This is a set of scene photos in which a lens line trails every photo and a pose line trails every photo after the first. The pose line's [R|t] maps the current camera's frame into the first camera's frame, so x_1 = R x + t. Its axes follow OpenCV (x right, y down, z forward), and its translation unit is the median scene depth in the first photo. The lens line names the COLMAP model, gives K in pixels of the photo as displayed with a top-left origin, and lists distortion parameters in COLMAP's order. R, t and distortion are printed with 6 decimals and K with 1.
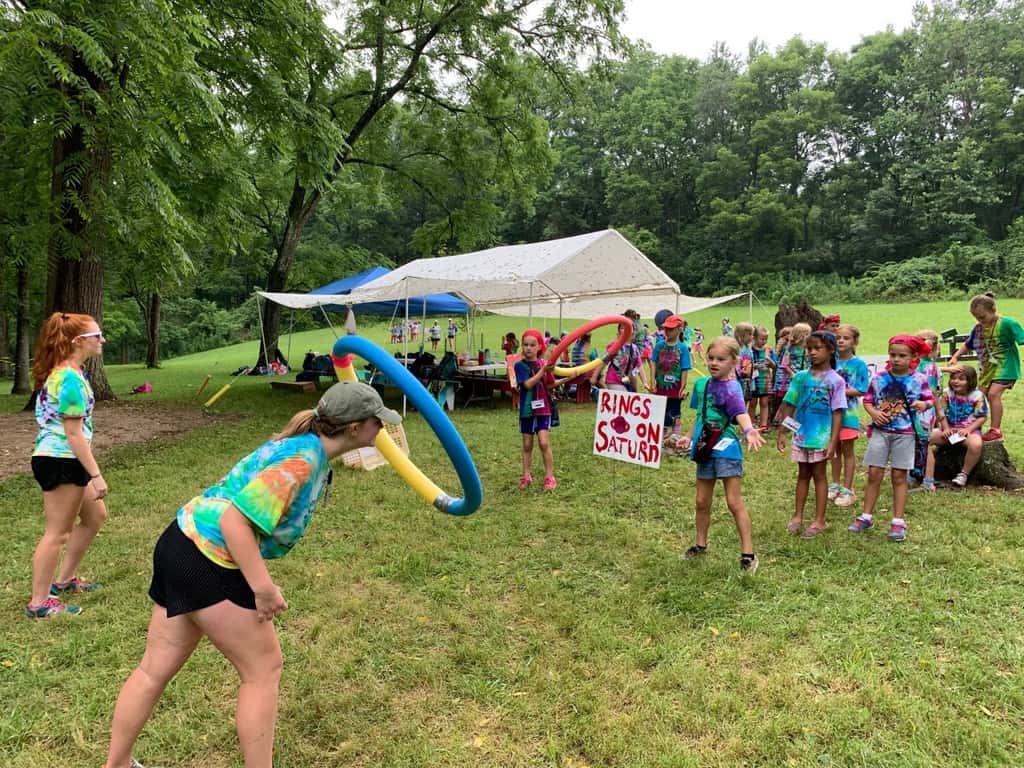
lens RADIAL K [[810.2, 0, 509.0], [0, 810.2, 383.9], [0, 0, 1]] dist [0.007103, 0.005022]
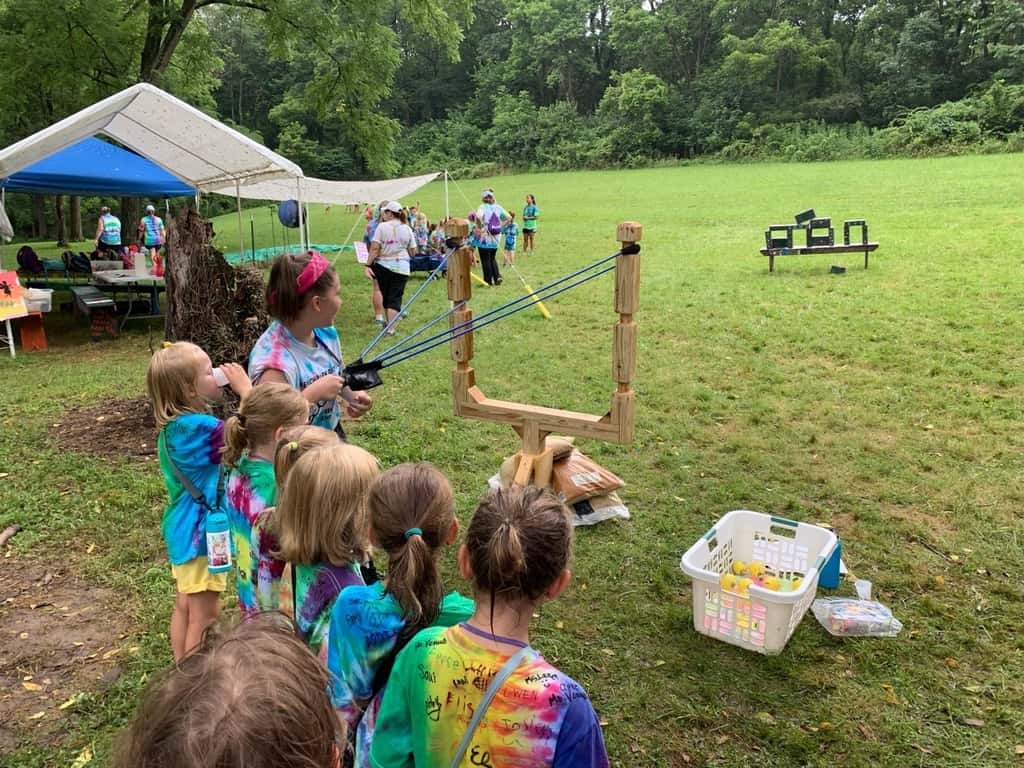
lens RADIAL K [[810.2, 0, 513.5], [0, 810.2, 386.6], [0, 0, 1]] dist [0.007103, 0.005022]
pose [[0.996468, 0.004852, -0.083833, 0.114599], [0.009794, 0.984800, 0.173417, -0.013463], [0.083400, -0.173626, 0.981274, 0.074408]]
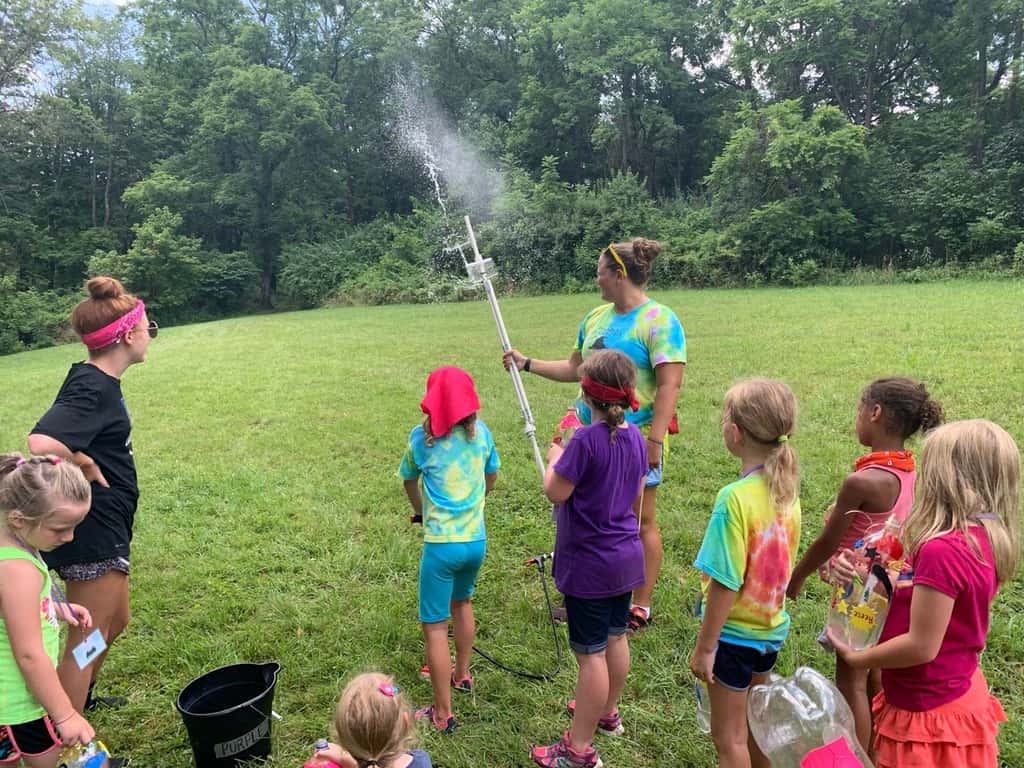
lens RADIAL K [[810.2, 0, 517.7], [0, 810.2, 383.2], [0, 0, 1]] dist [0.007103, 0.005022]
pose [[0.999806, 0.008525, -0.017730, 0.006412], [-0.008350, 0.999916, 0.009873, -0.051100], [0.017813, -0.009723, 0.999794, 0.674406]]
